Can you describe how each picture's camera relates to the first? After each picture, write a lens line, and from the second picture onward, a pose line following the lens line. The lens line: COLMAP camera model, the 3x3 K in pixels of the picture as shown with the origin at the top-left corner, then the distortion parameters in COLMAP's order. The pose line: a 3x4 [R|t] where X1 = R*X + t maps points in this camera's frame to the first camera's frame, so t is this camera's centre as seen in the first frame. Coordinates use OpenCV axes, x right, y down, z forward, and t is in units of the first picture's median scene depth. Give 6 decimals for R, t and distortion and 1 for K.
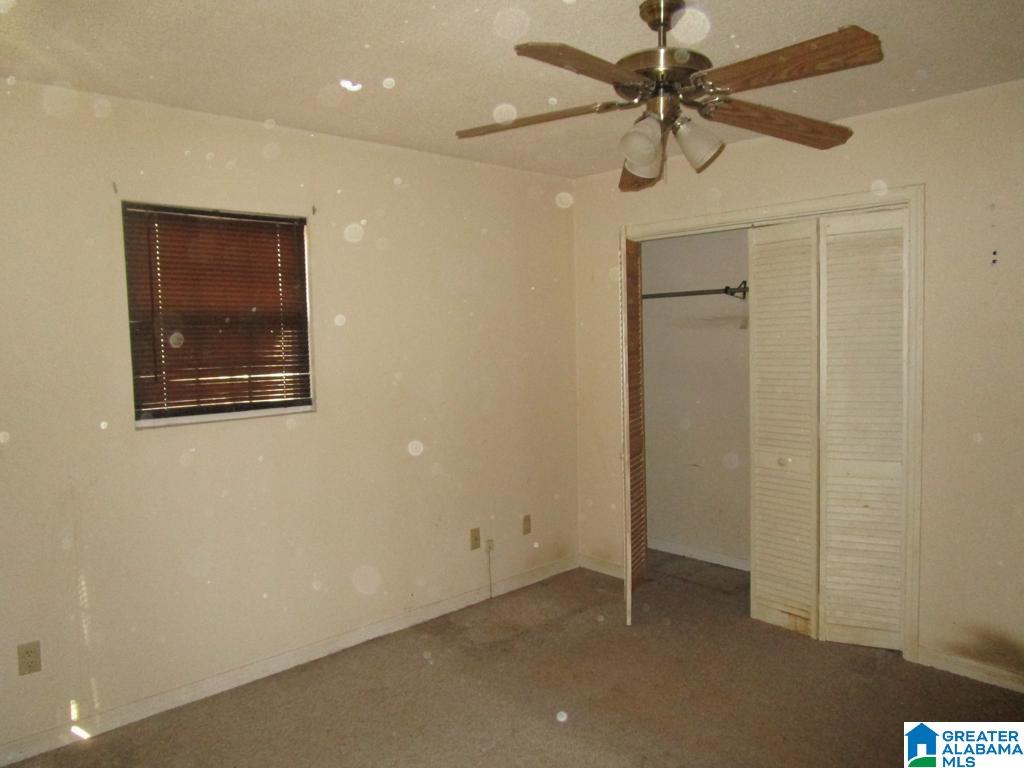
lens RADIAL K [[723.7, 0, 512.0], [0, 723.7, 384.0], [0, 0, 1]] dist [-0.030711, 0.006359]
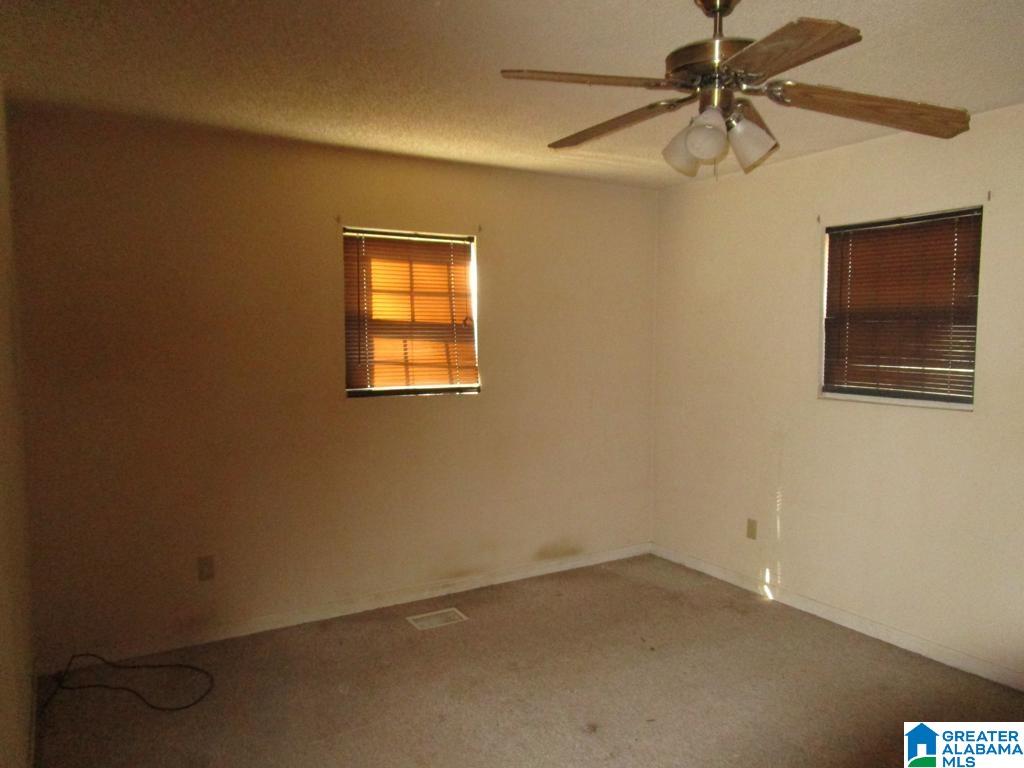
lens RADIAL K [[723.7, 0, 512.0], [0, 723.7, 384.0], [0, 0, 1]] dist [-0.030711, 0.006359]
pose [[-0.199643, 0.096454, -0.975110, 0.879928], [-0.060770, 0.992009, 0.110568, -0.075429], [0.977983, 0.081332, -0.192186, 0.684559]]
